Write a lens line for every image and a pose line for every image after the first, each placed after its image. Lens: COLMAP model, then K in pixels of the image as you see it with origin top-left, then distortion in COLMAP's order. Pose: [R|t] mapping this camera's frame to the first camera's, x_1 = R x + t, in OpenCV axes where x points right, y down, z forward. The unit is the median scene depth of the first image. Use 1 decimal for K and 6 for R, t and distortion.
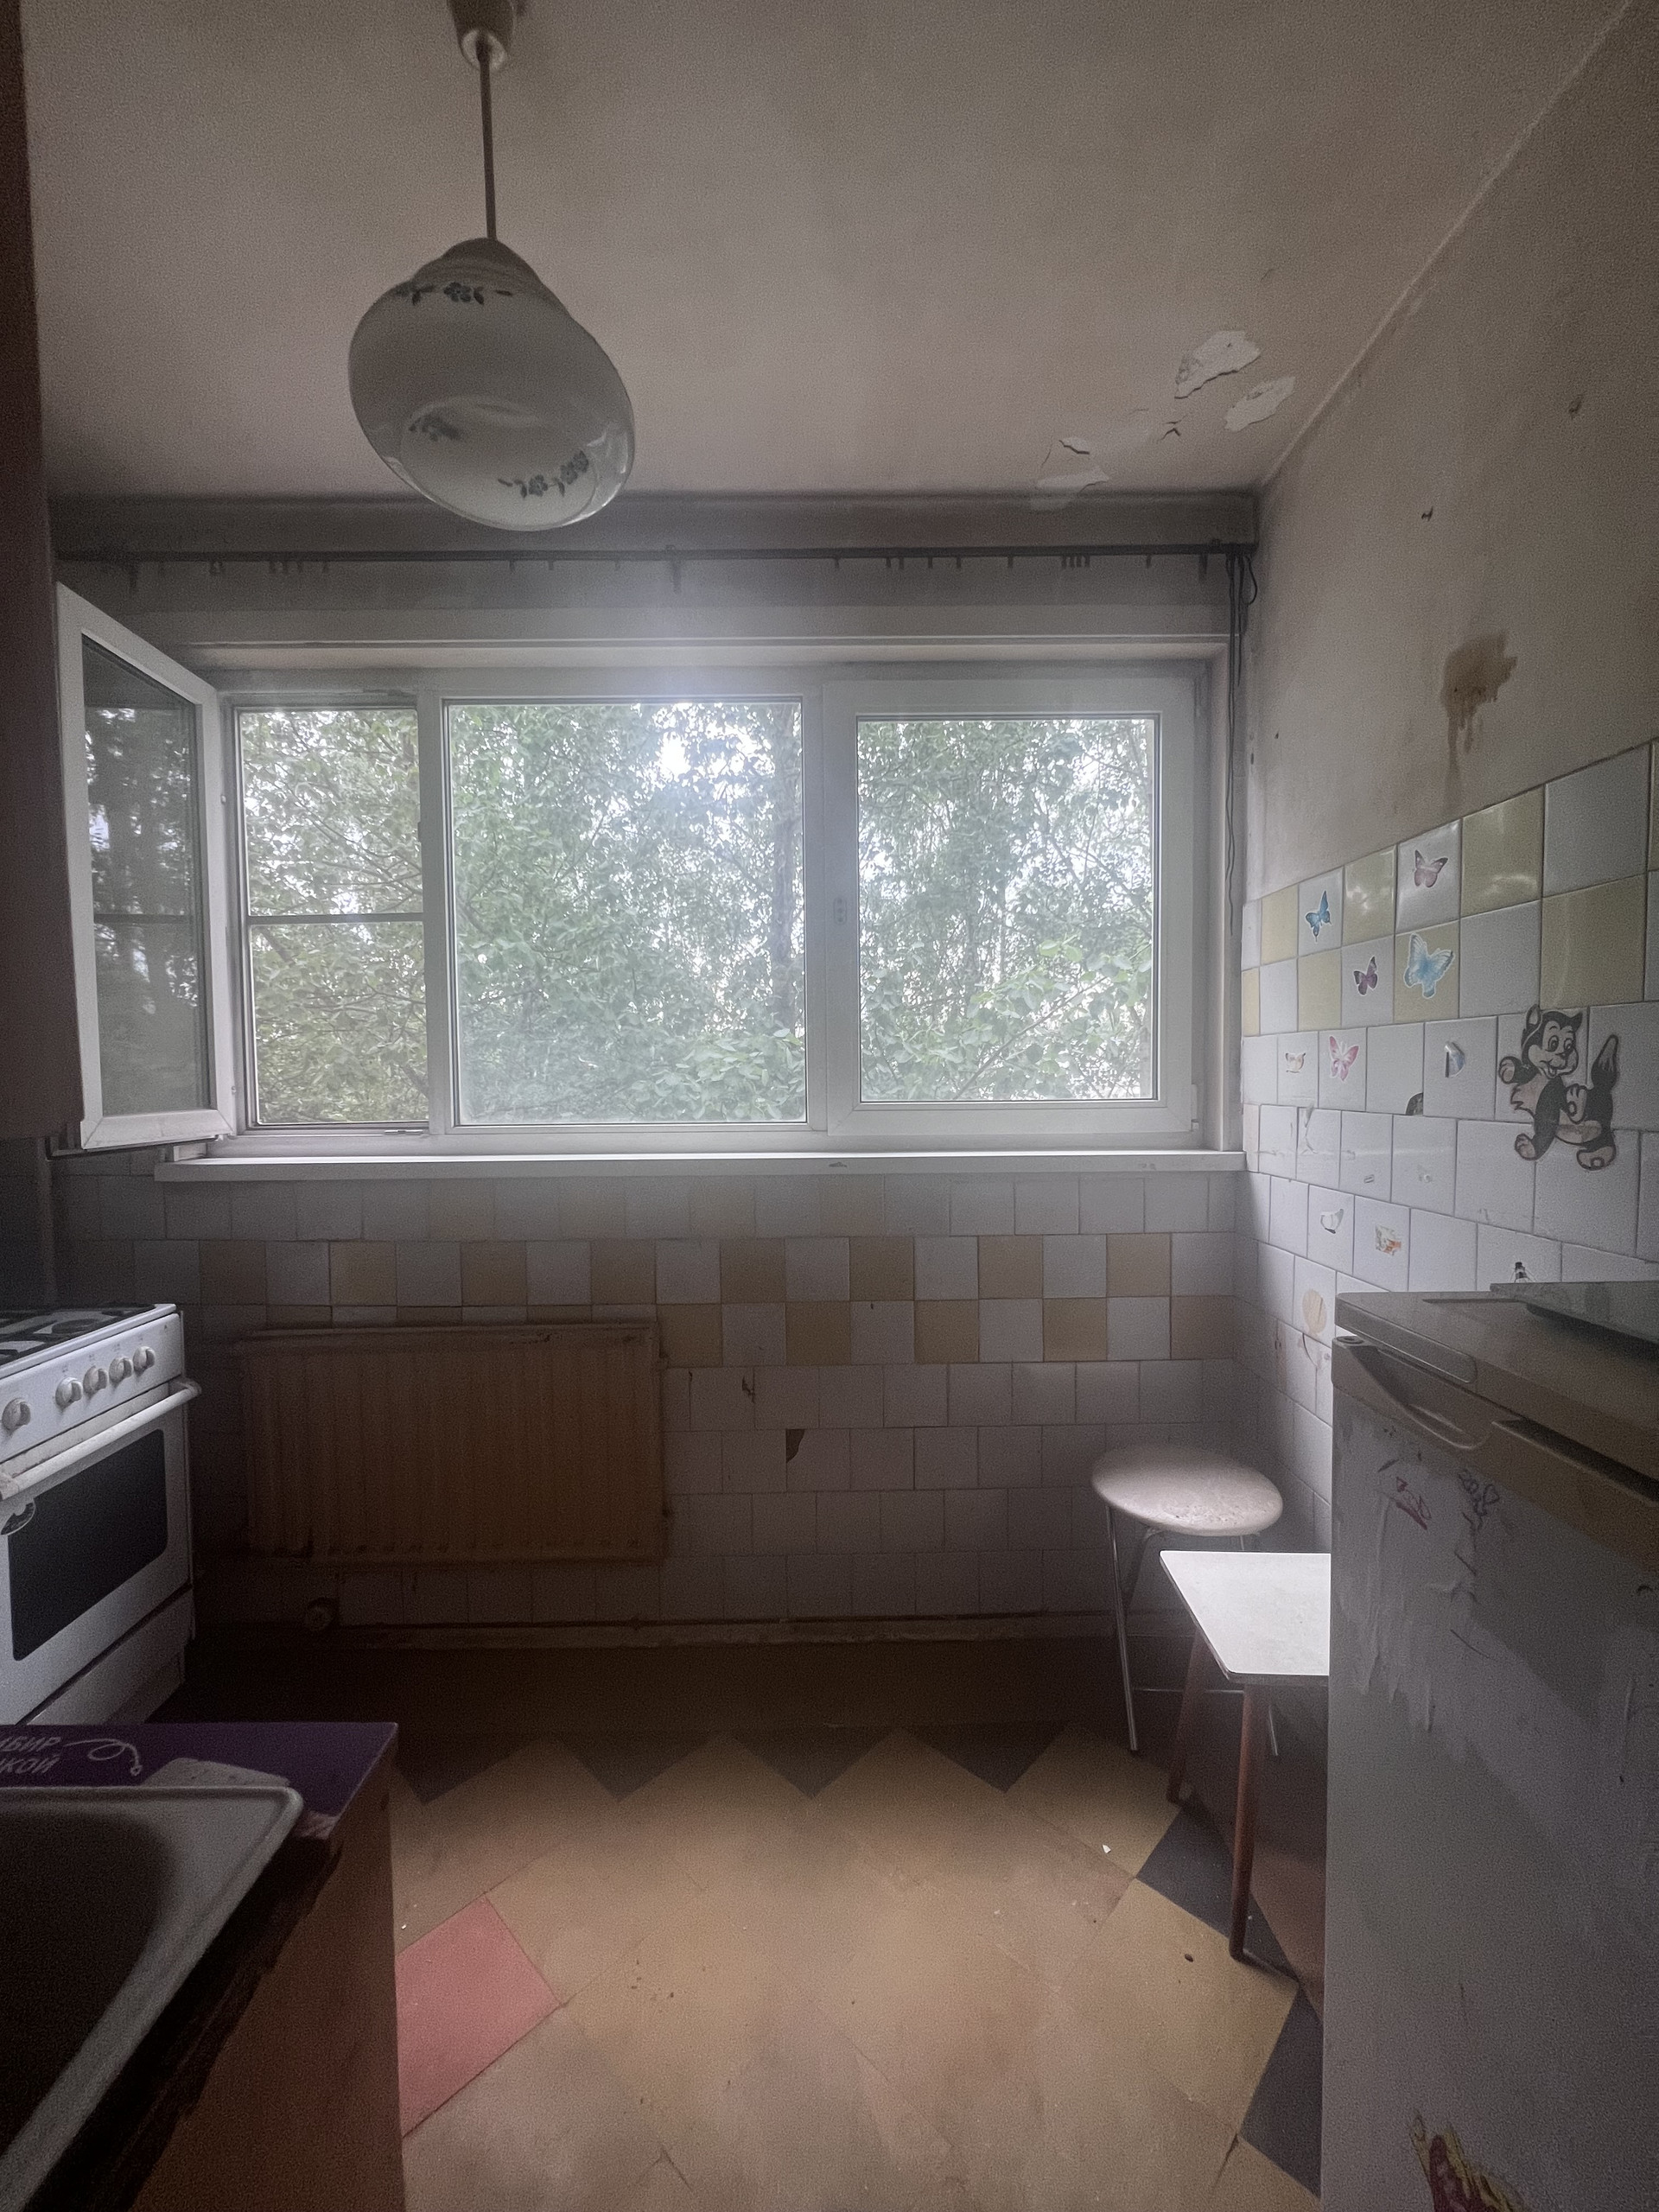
lens RADIAL K [[882.2, 0, 826.5], [0, 882.2, 1108.3], [0, 0, 1]] dist [-0.000623, -0.000129]
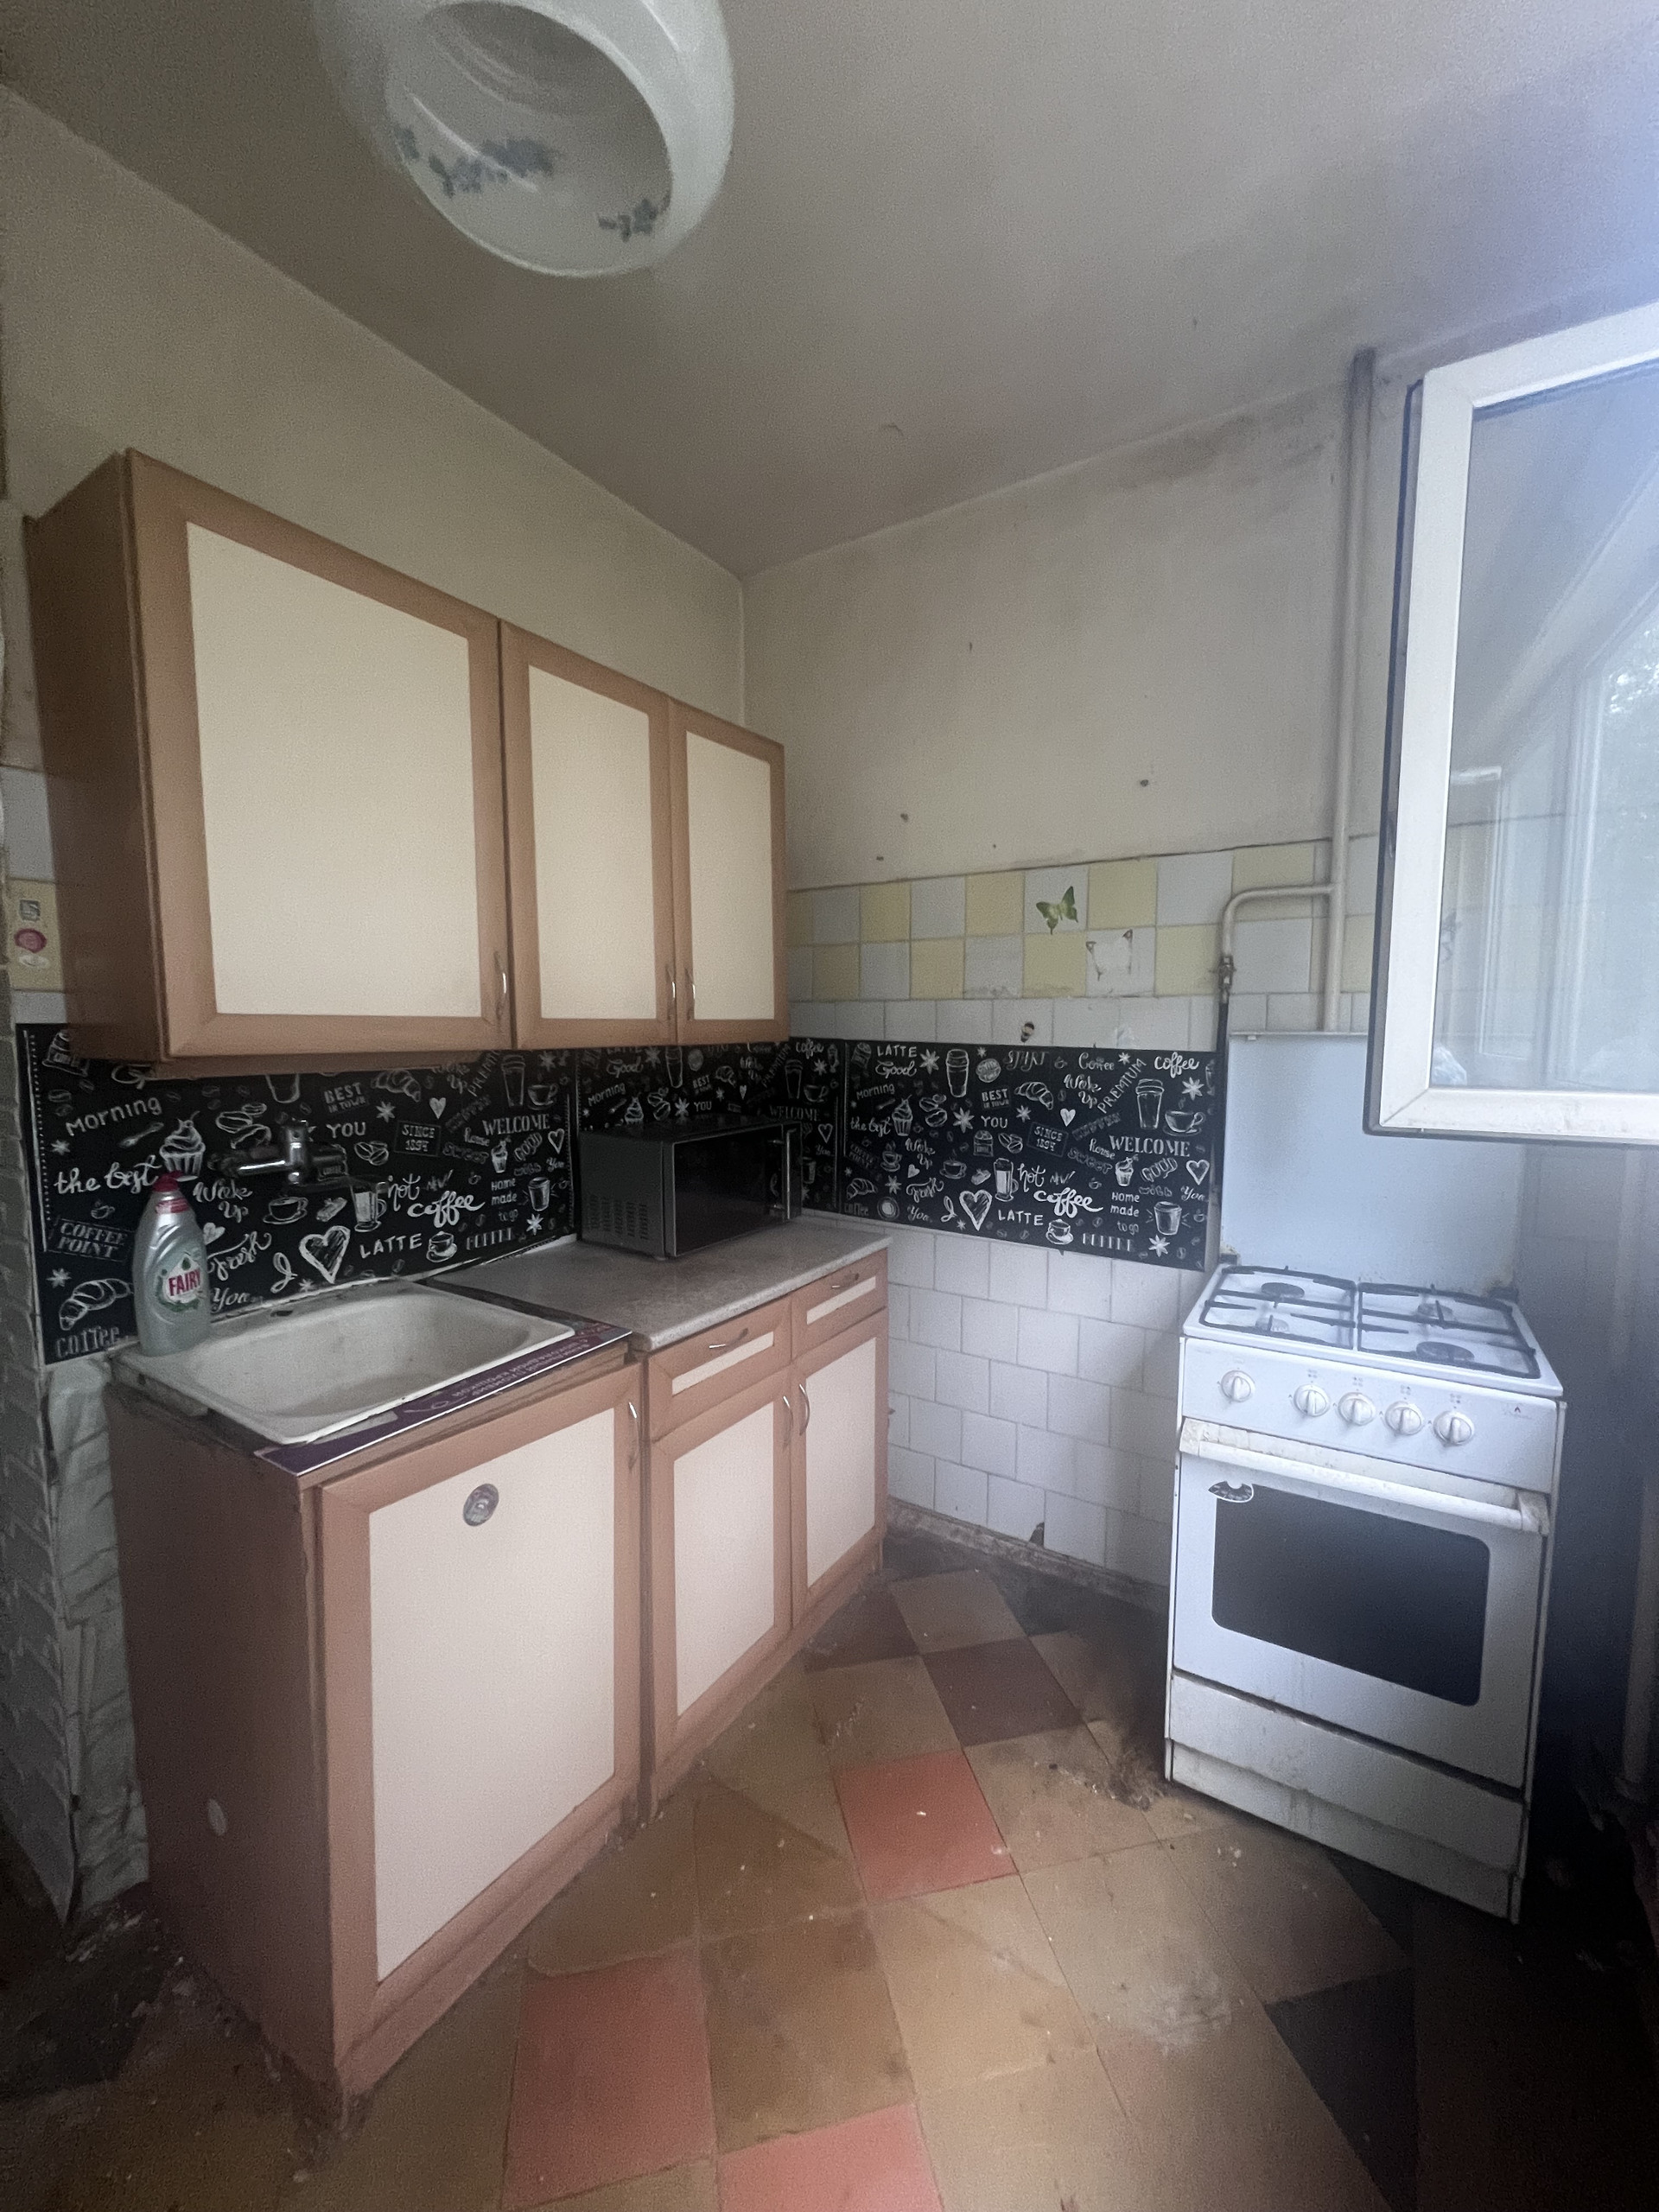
lens RADIAL K [[880.7, 0, 828.4], [0, 880.7, 1108.6], [0, 0, 1]] dist [-0.000454, -0.000137]
pose [[-0.546140, 0.091132, -0.832722, 0.082102], [-0.027247, 0.991606, 0.126390, -0.053647], [0.837250, 0.091716, -0.539073, 0.971101]]
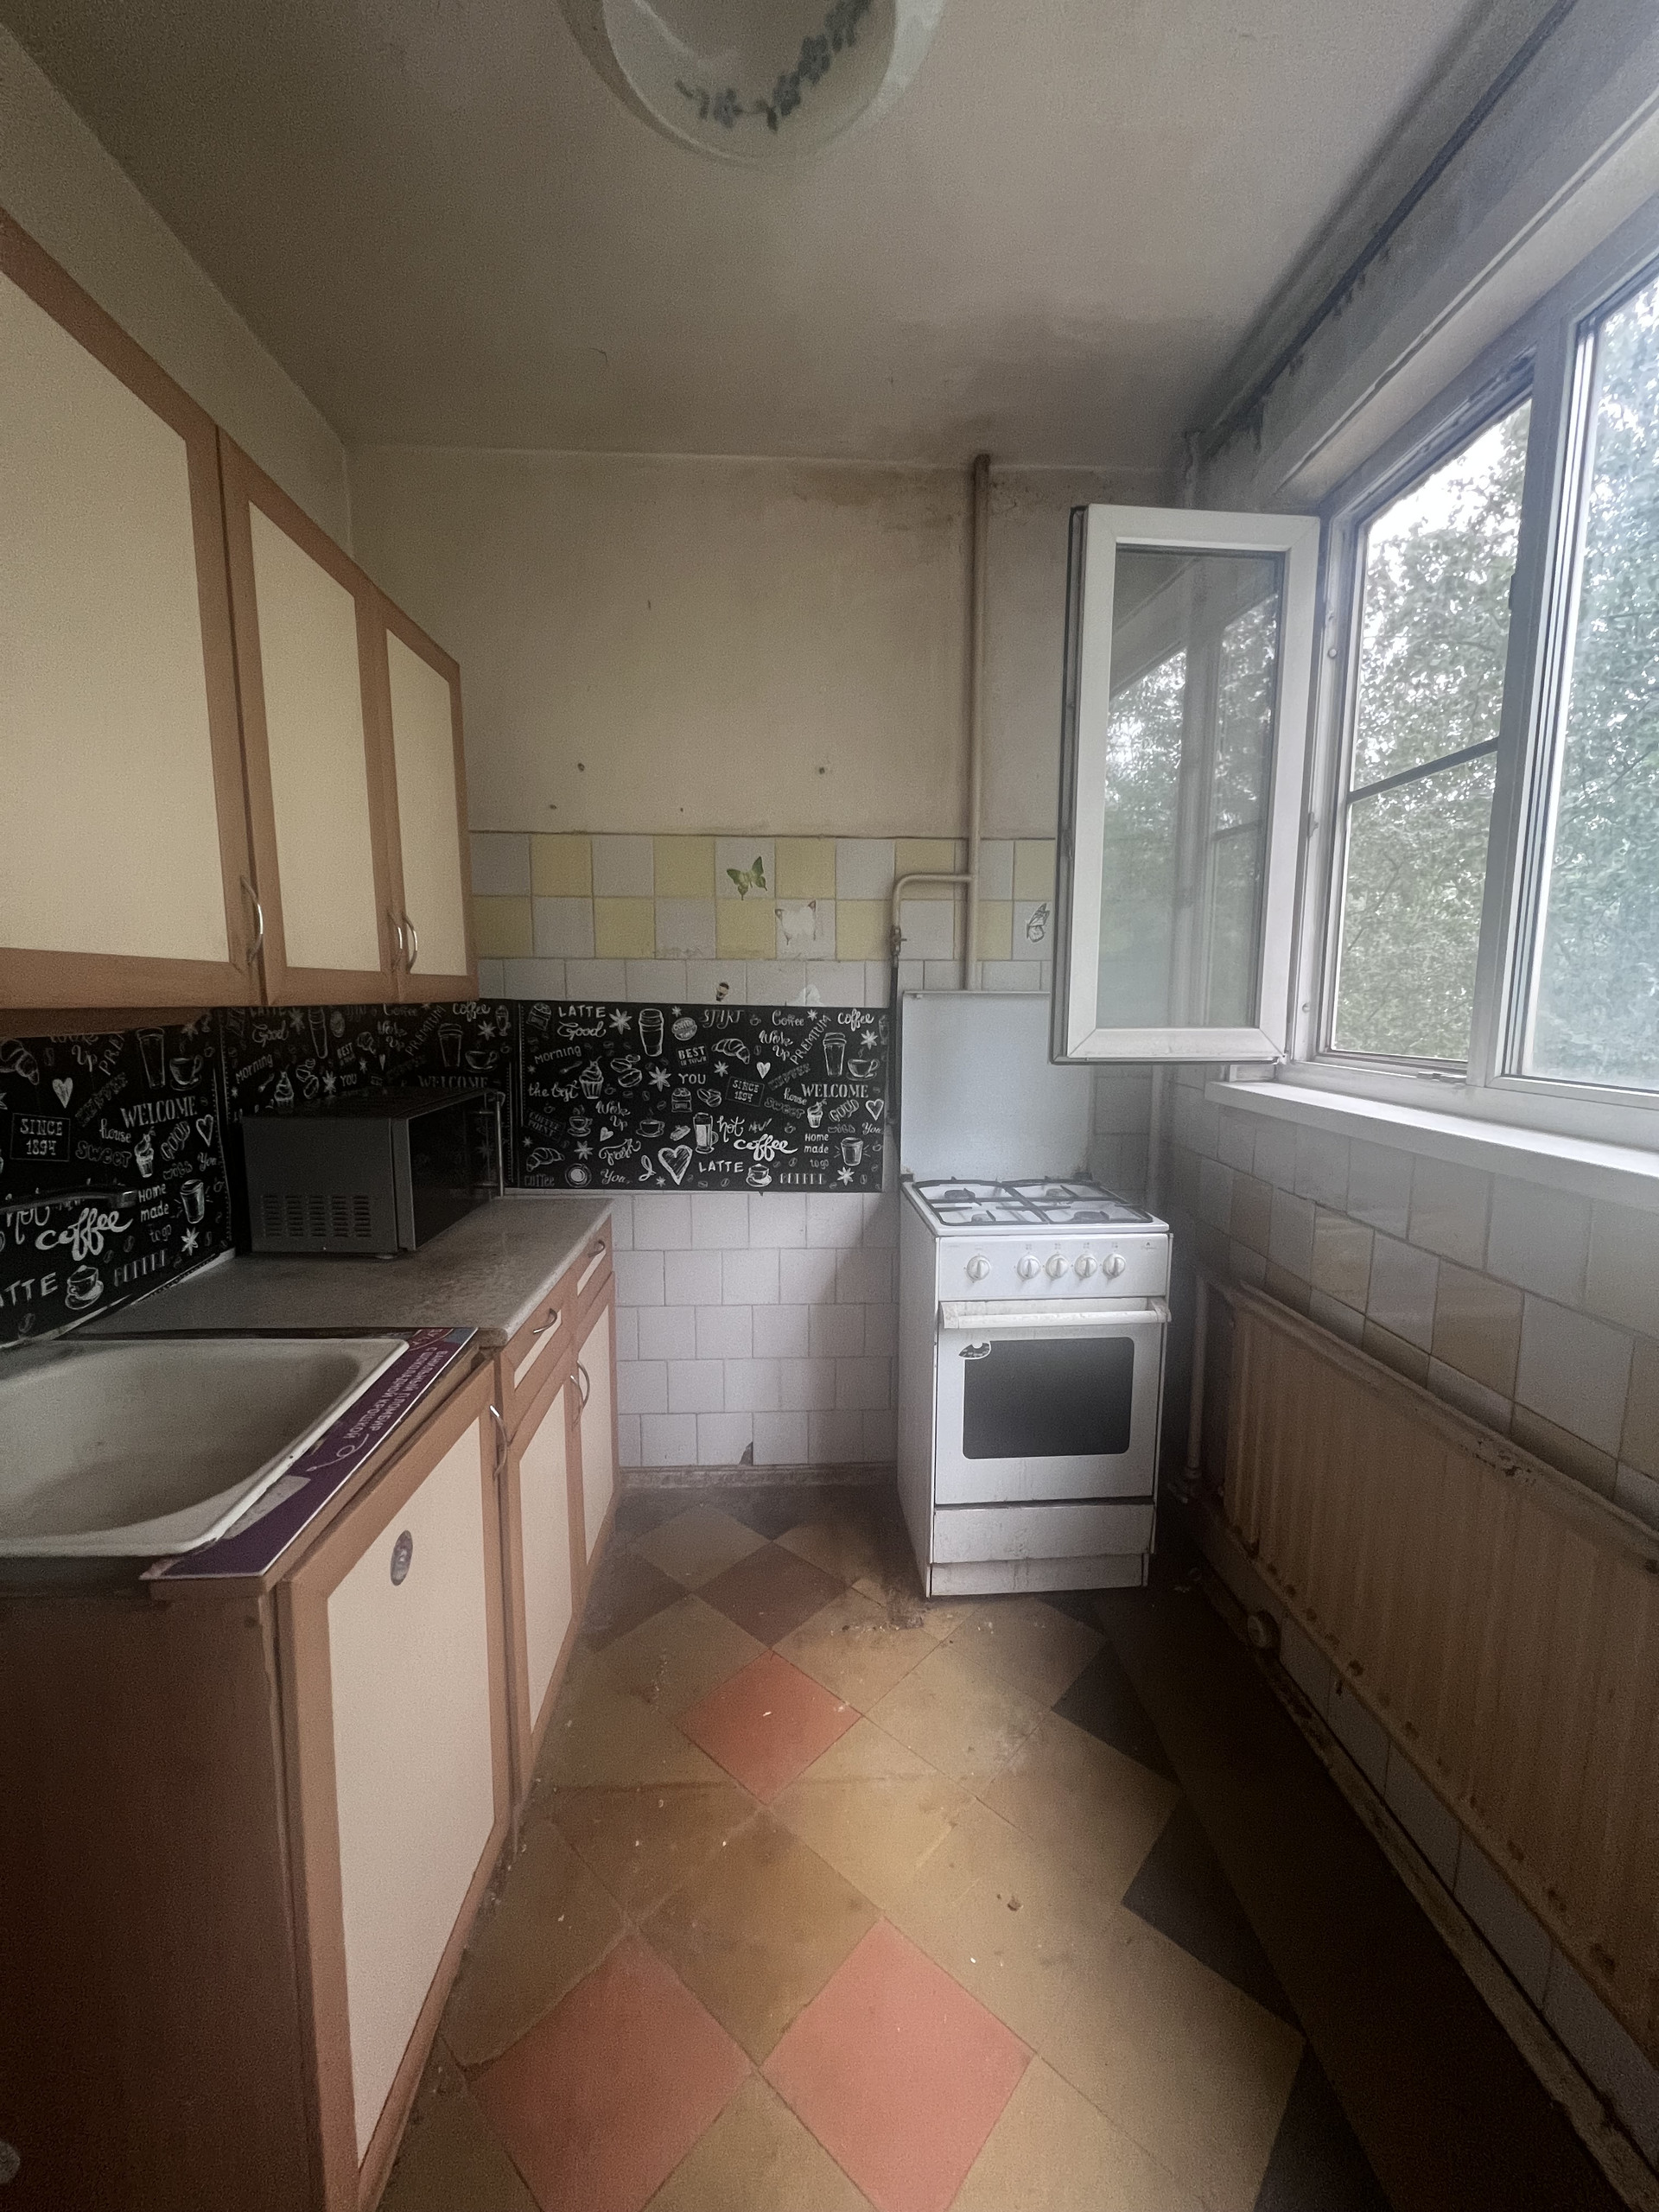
lens RADIAL K [[880.7, 0, 828.4], [0, 880.7, 1108.6], [0, 0, 1]] dist [-0.000454, -0.000137]
pose [[0.039498, 0.139540, -0.989428, 0.216794], [-0.043657, 0.989497, 0.137807, -0.026755], [0.998265, 0.037753, 0.045176, 0.633992]]
